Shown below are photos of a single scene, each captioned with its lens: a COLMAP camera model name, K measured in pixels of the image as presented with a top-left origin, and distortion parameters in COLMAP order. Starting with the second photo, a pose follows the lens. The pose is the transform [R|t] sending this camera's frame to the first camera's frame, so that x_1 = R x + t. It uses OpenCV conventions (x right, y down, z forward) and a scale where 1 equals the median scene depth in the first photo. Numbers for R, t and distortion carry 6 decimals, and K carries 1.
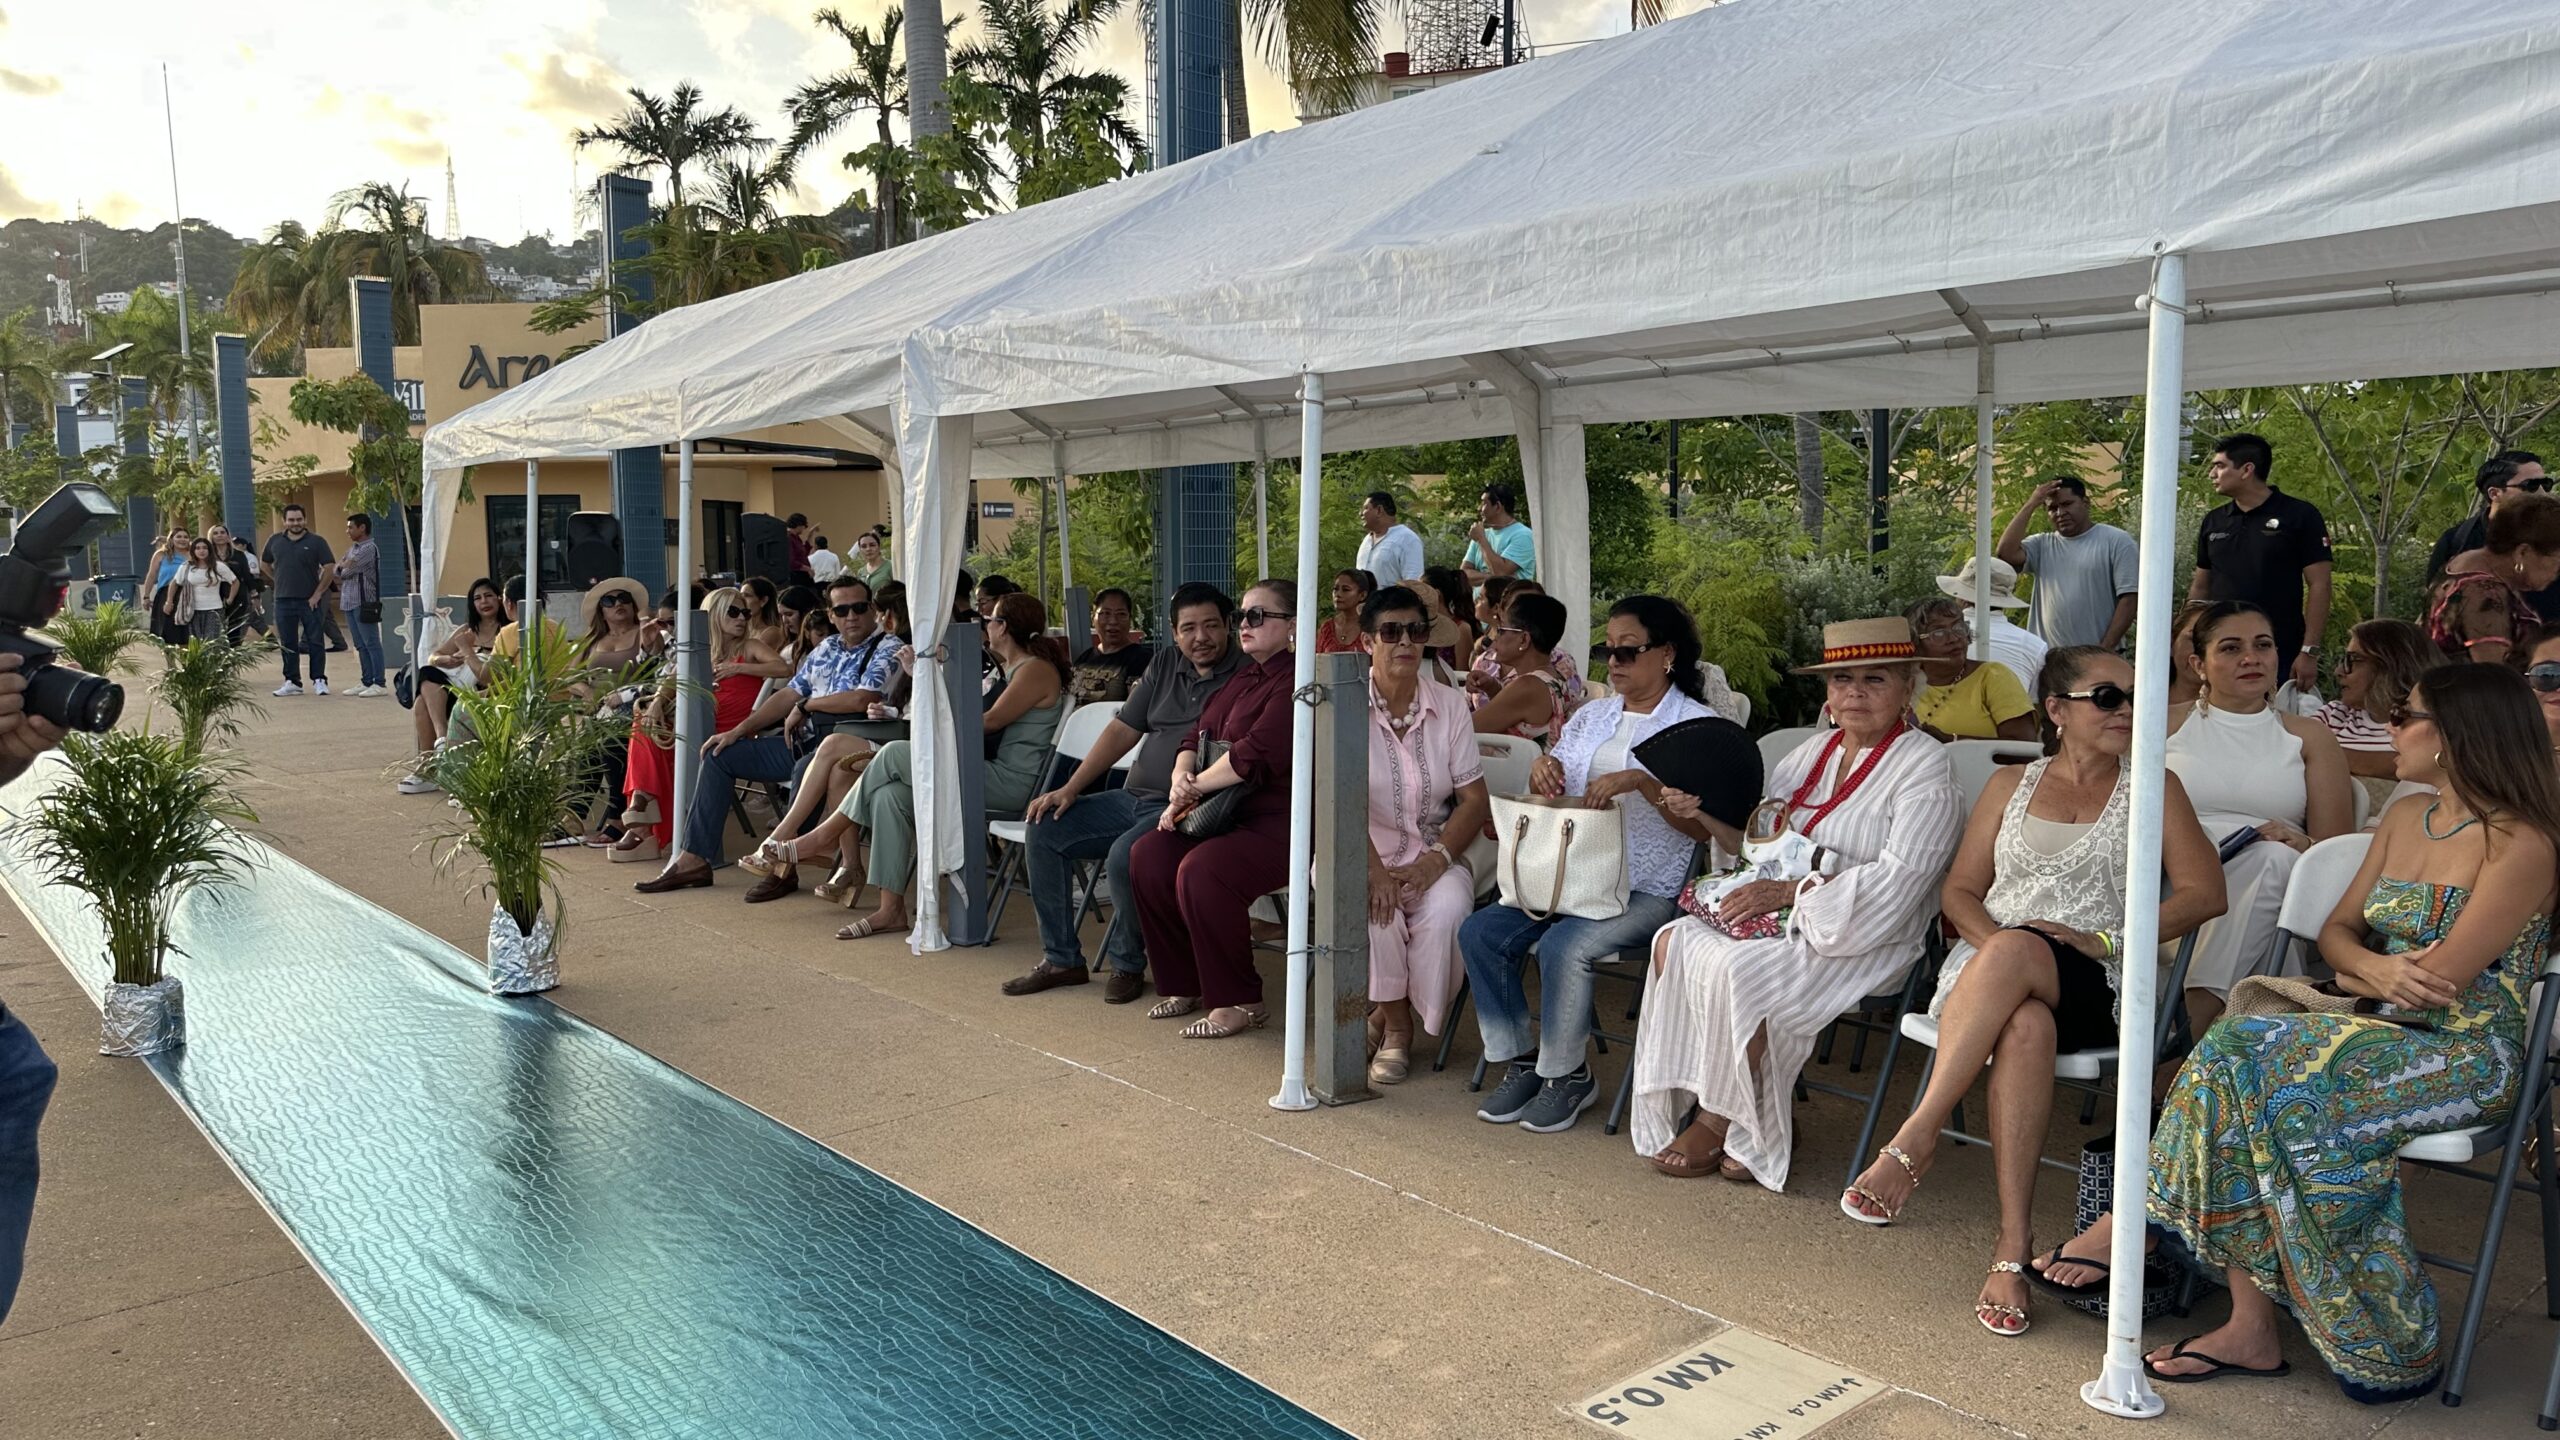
lens RADIAL K [[1820.9, 0, 1281.6], [0, 1820.9, 679.7], [0, 0, 1]] dist [-0.000304, -0.120979]
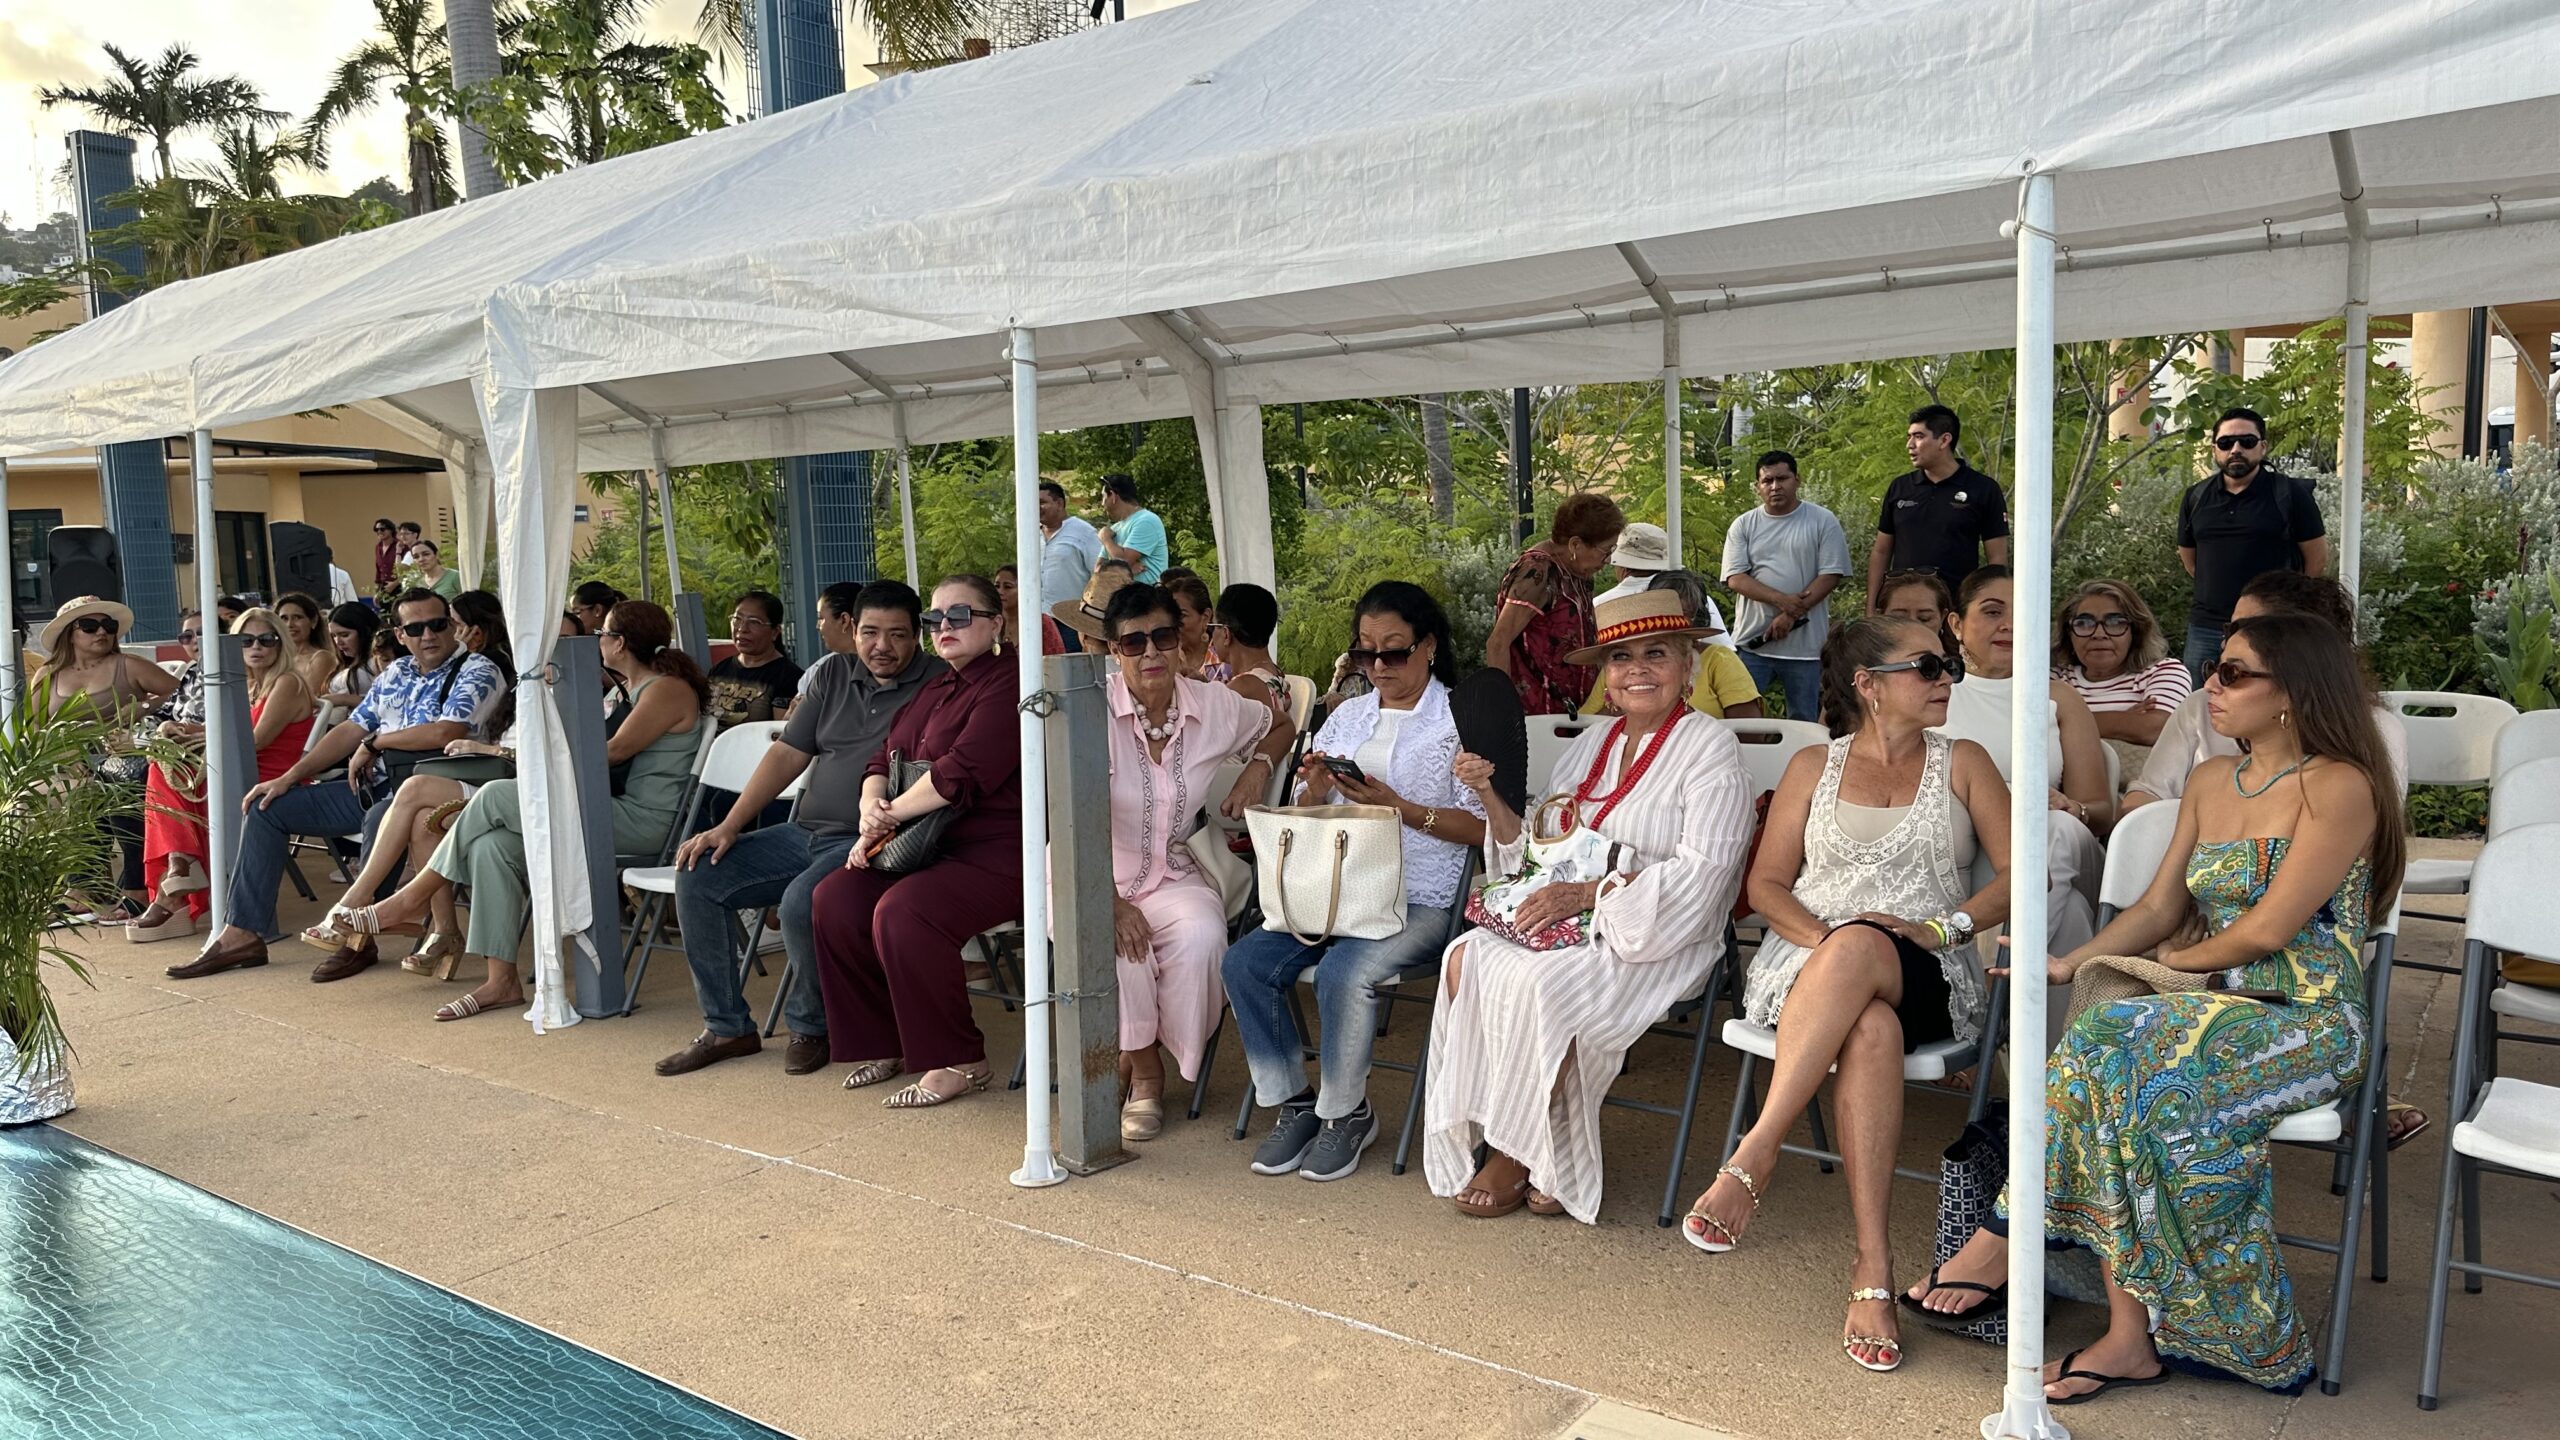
lens RADIAL K [[1829.8, 0, 1348.9], [0, 1829.8, 722.1], [0, 0, 1]] dist [0.009931, -0.067175]
pose [[0.968852, -0.046136, 0.243304, -0.051504], [0.040667, 0.998796, 0.027454, -0.000432], [-0.244278, -0.016704, 0.969561, 0.123146]]
